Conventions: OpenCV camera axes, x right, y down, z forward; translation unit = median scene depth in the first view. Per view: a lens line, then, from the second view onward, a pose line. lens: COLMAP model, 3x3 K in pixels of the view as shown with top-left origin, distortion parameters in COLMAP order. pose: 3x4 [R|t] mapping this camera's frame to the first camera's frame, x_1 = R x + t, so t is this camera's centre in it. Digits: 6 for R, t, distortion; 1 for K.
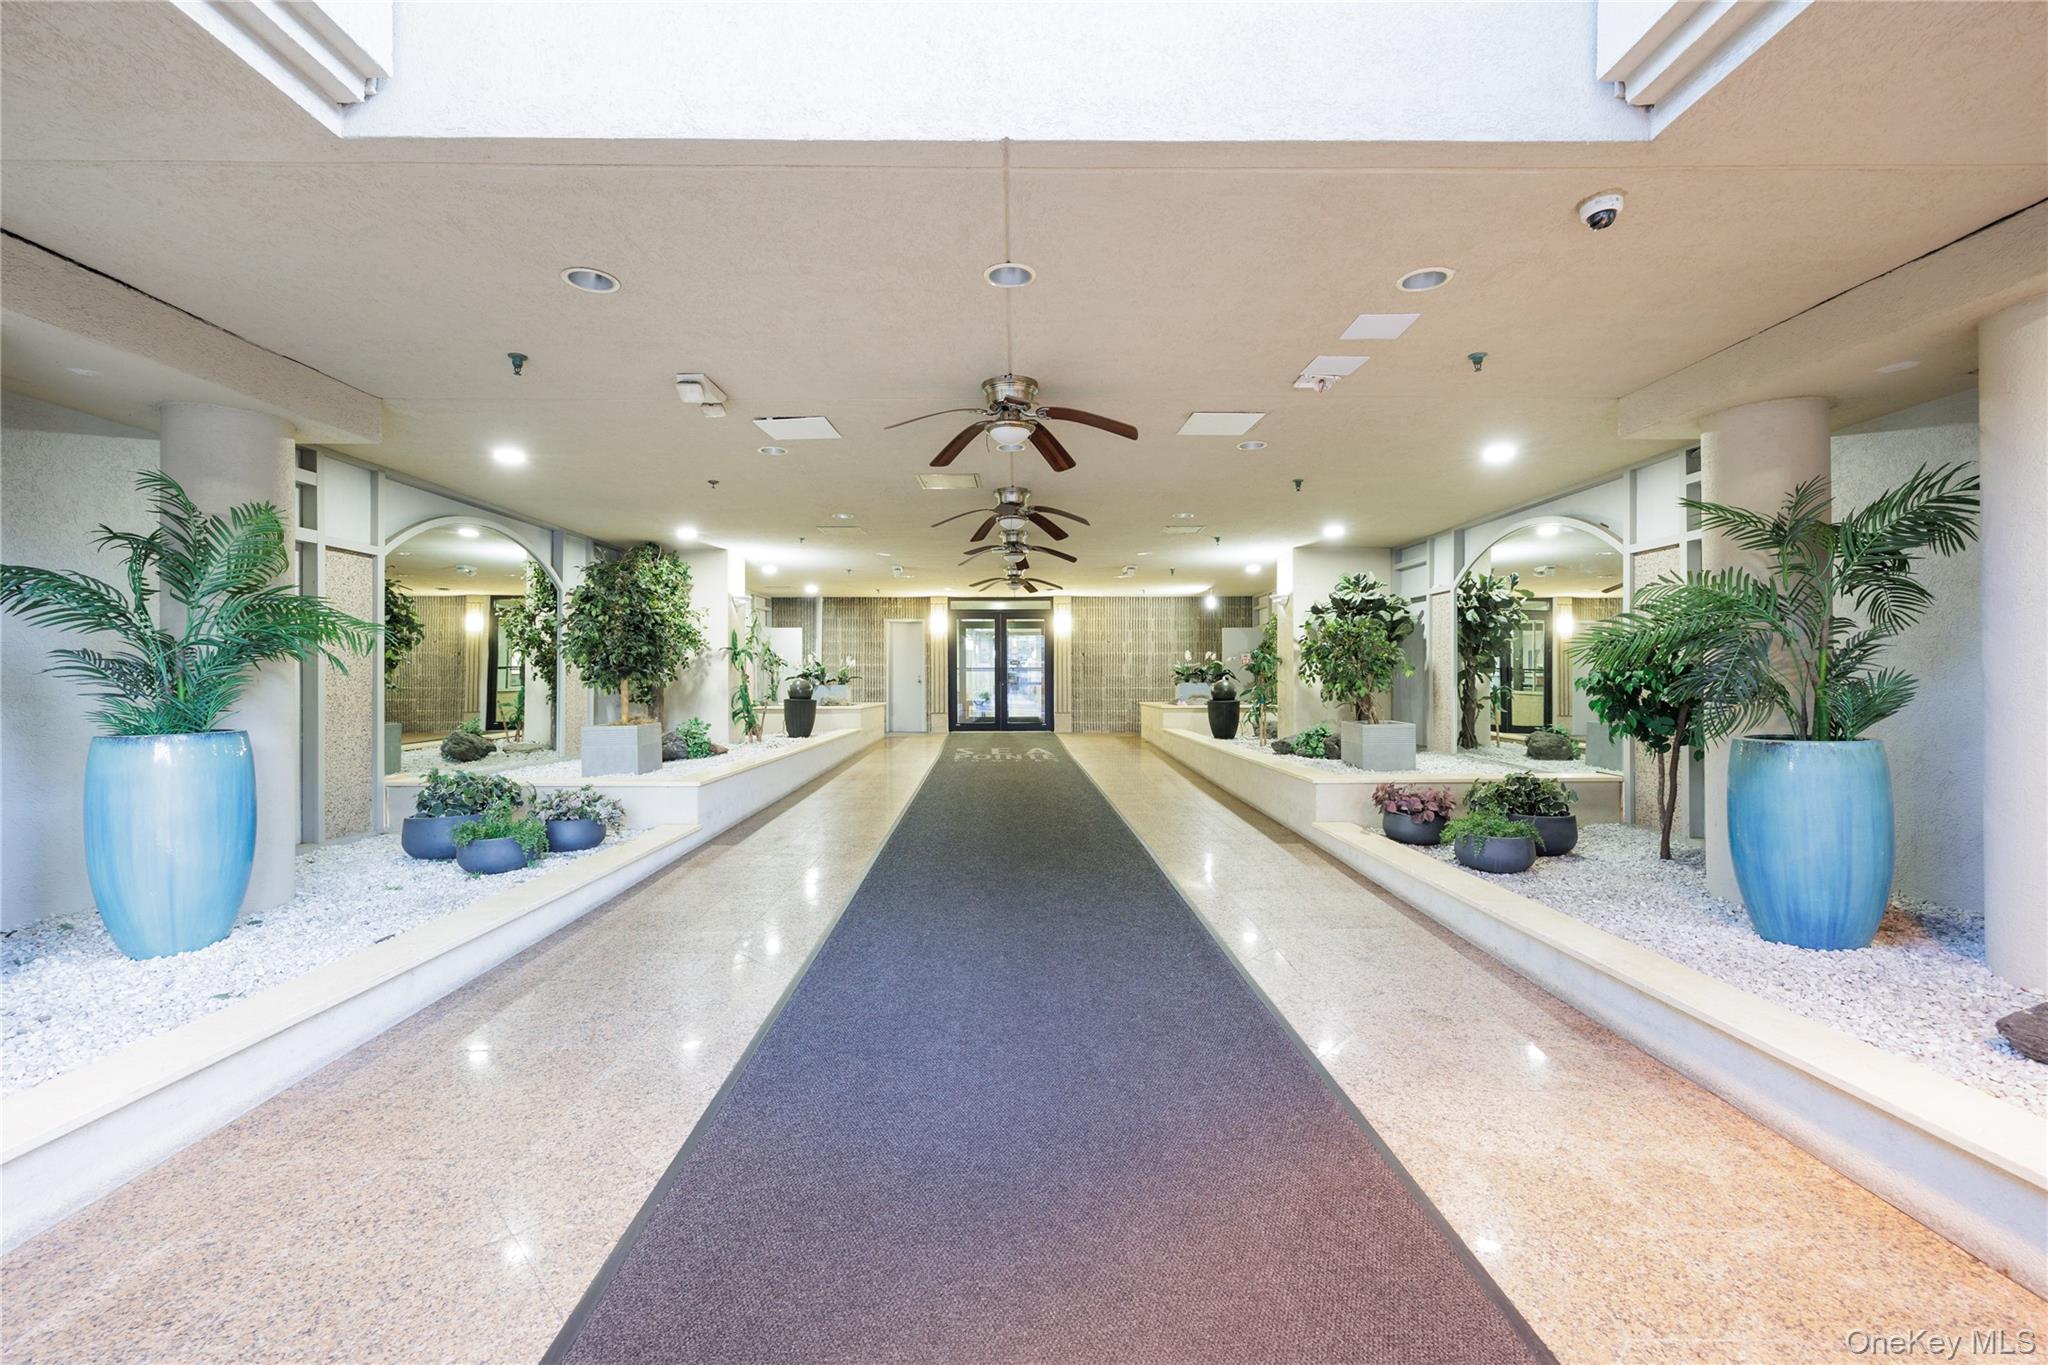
lens RADIAL K [[820.0, 0, 1024.0], [0, 820.0, 682.5], [0, 0, 1]] dist [-0.000258, -0.000094]
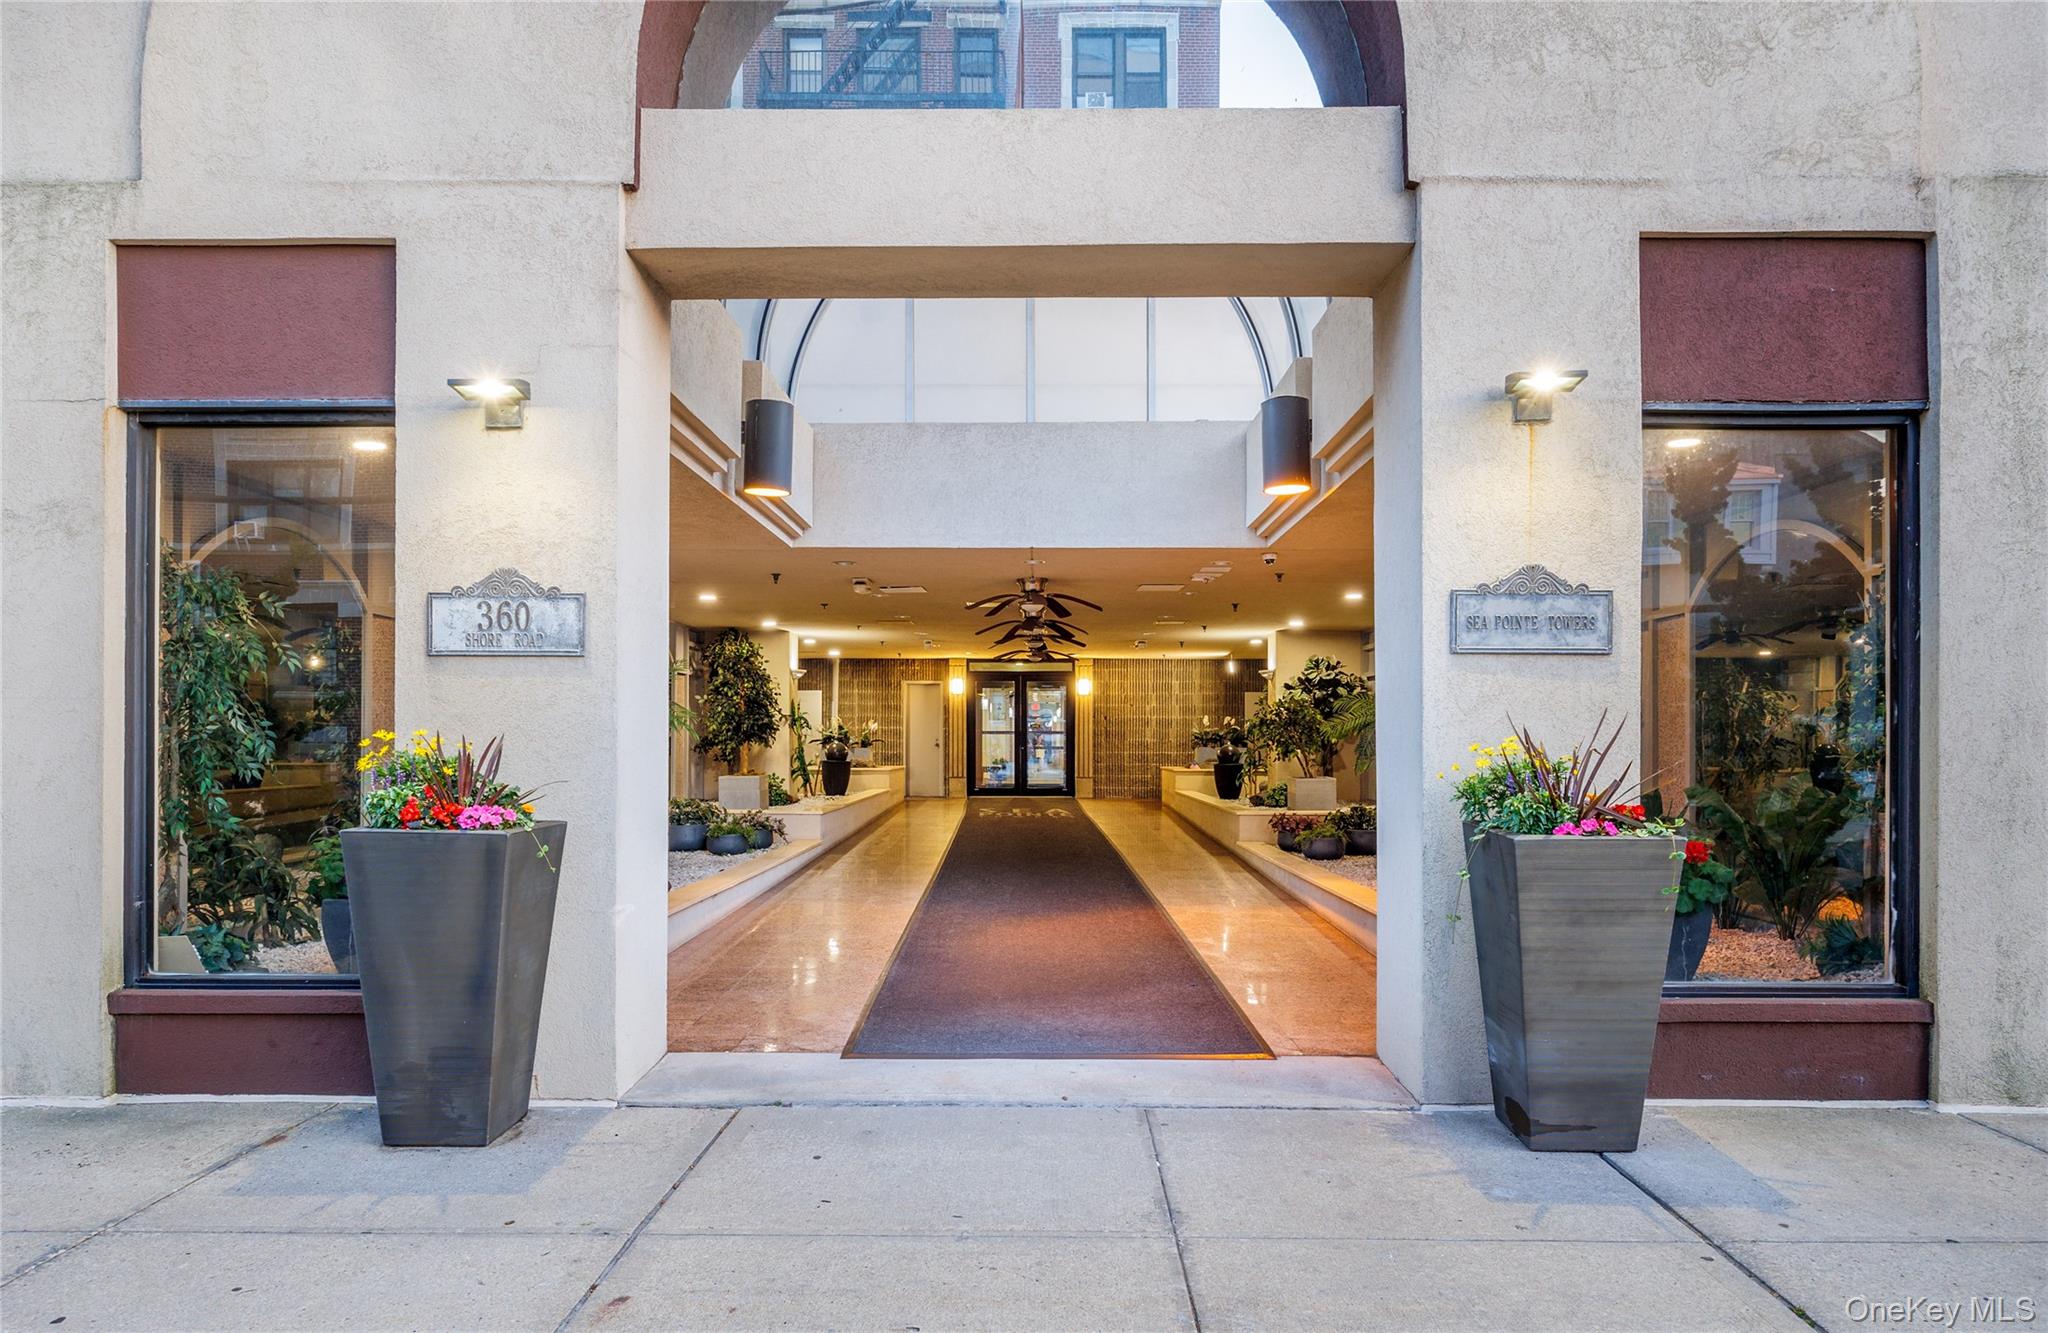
lens RADIAL K [[1213.3, 0, 1023.1], [0, 1213.3, 741.3], [0, 0, 1]] dist [-0.000037, -0.000009]
pose [[0.999755, 0.004320, -0.021718, 0.006339], [-0.004436, 0.999976, -0.005267, 0.001558], [0.021695, 0.005362, 0.999750, -0.467862]]
